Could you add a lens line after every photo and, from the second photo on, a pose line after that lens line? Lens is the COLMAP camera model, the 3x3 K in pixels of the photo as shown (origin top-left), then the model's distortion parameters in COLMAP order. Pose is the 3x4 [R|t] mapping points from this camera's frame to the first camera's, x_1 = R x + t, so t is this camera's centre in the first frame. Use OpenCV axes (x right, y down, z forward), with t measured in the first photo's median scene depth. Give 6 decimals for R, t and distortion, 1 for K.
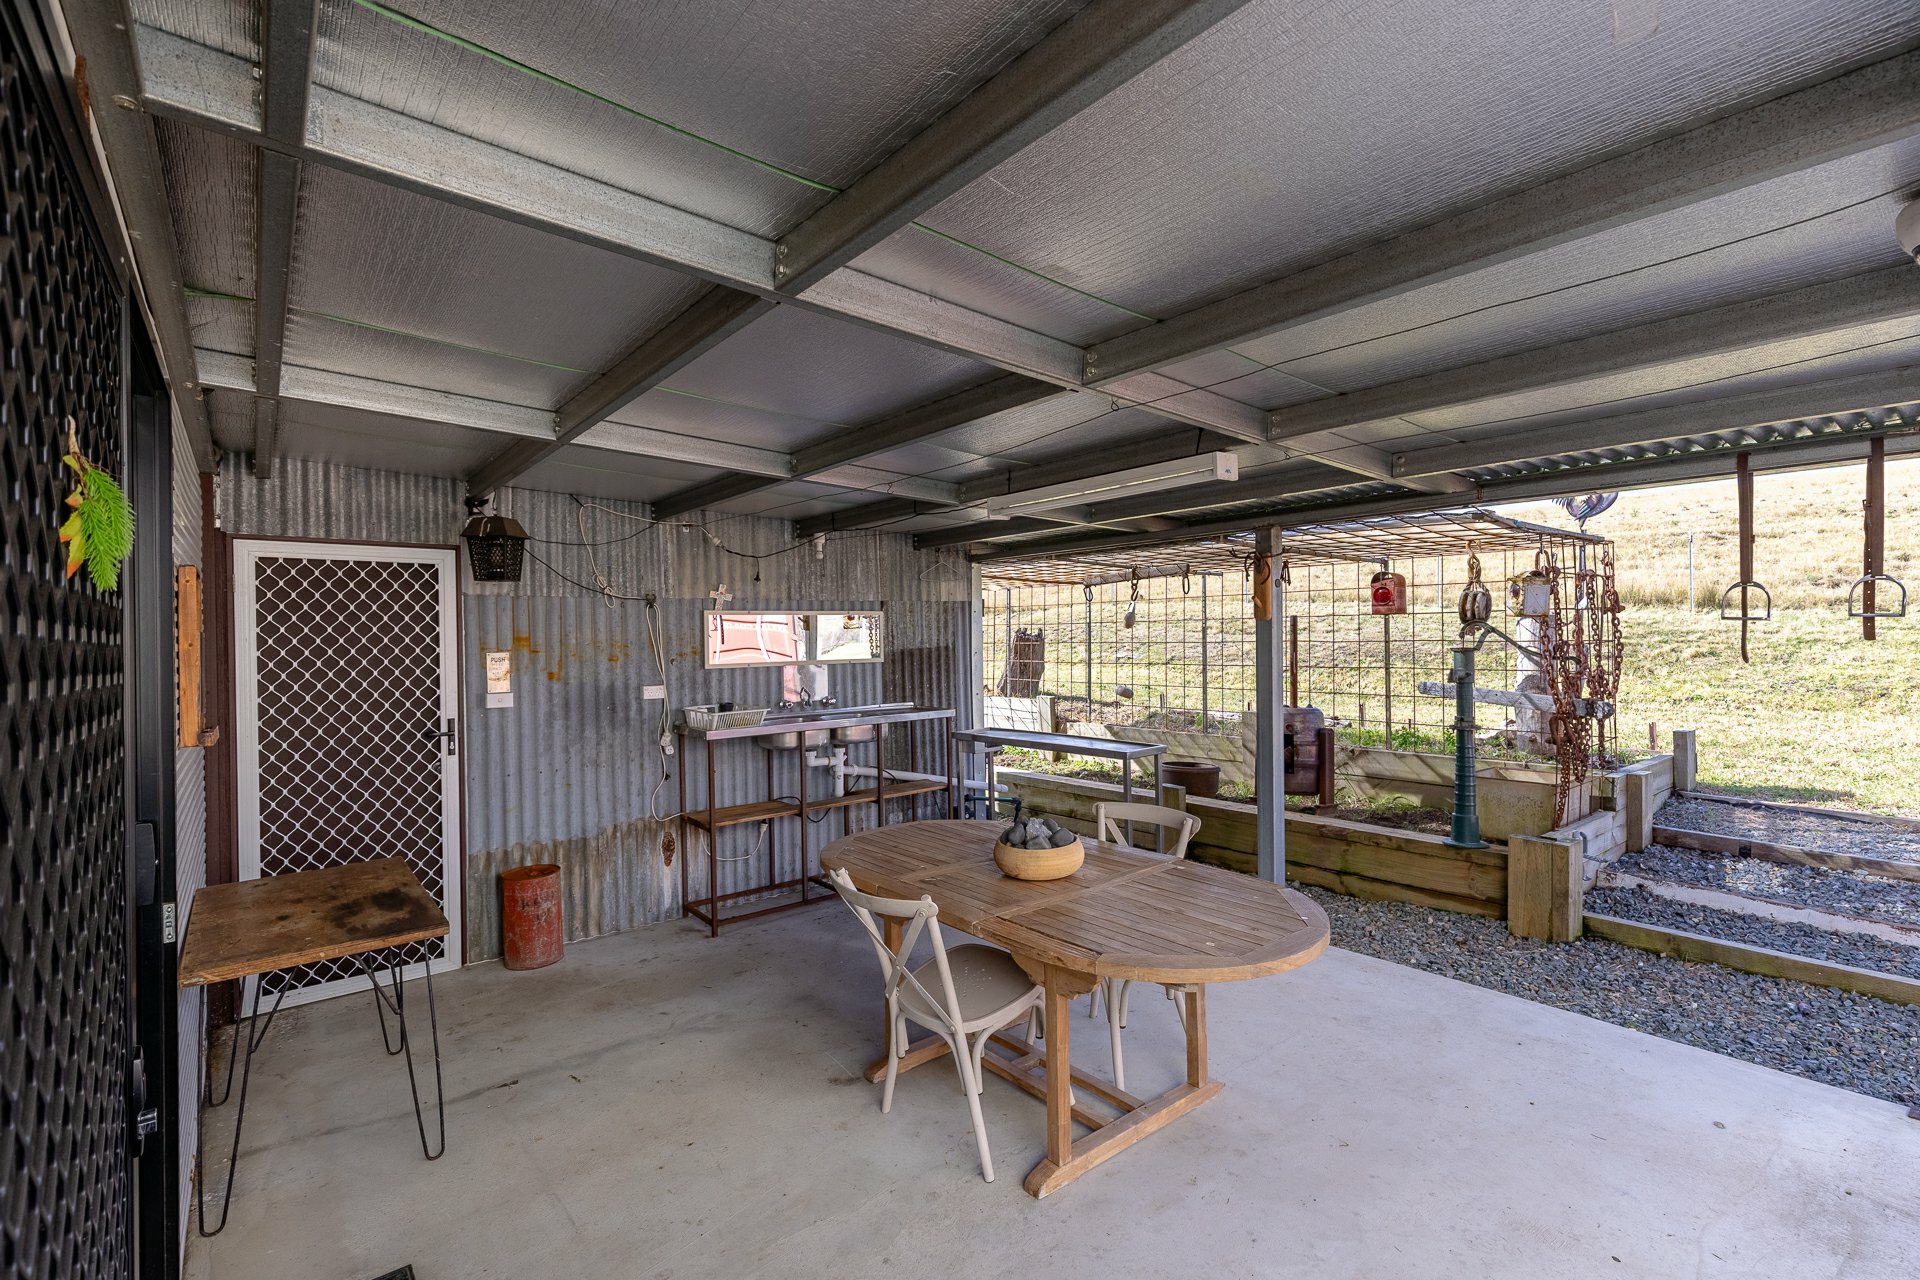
lens RADIAL K [[893.6, 0, 964.1], [0, 893.6, 647.4], [0, 0, 1]] dist [0.012729, -0.000258]
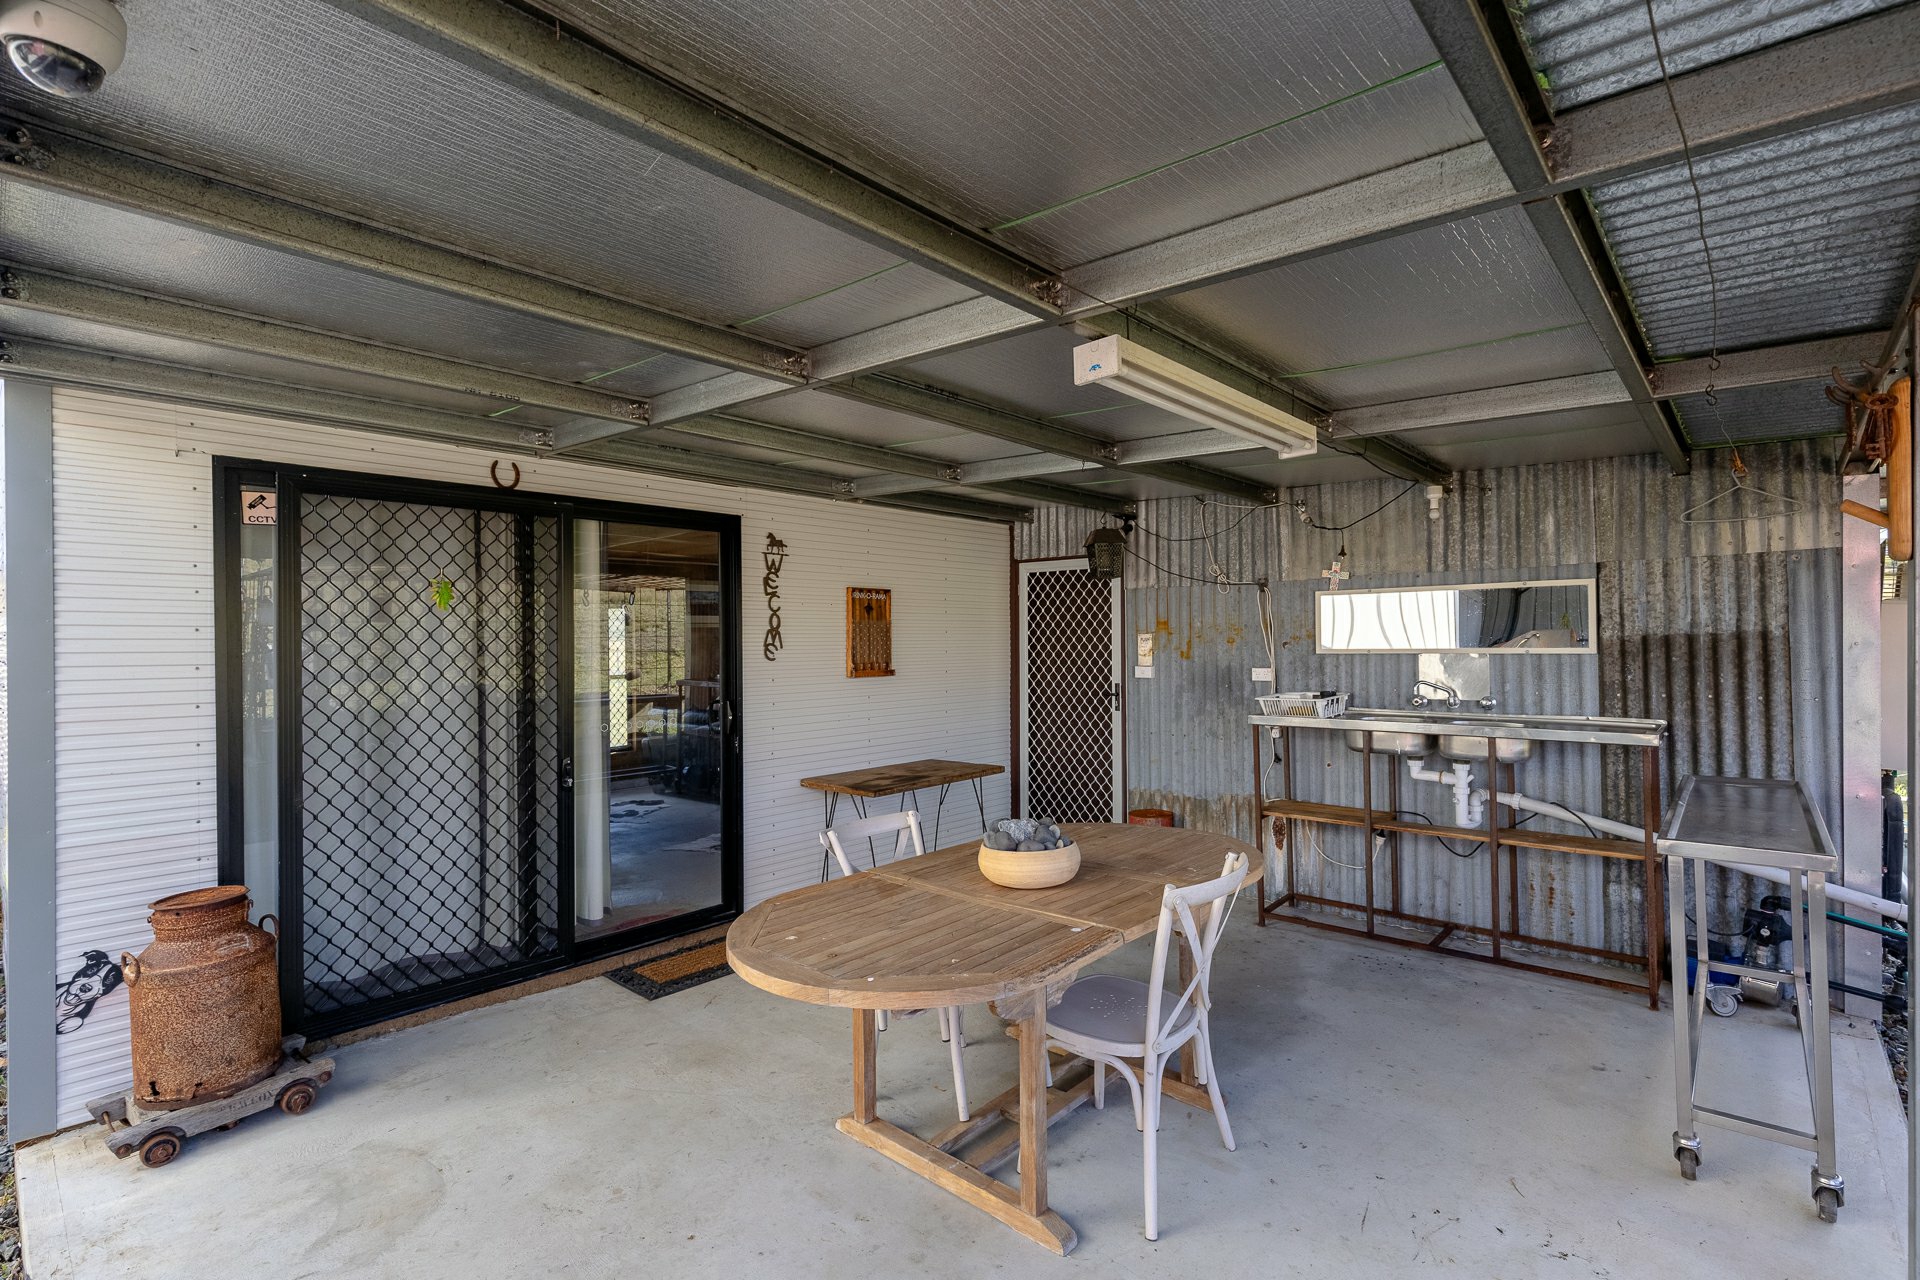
lens RADIAL K [[893.6, 0, 956.7], [0, 893.6, 625.0], [0, 0, 1]] dist [0.012729, -0.000258]
pose [[0.128215, -0.001647, -0.991745, 0.645106], [-0.003889, 0.999990, -0.002164, -0.002618], [0.991739, 0.004134, 0.128207, 0.540717]]
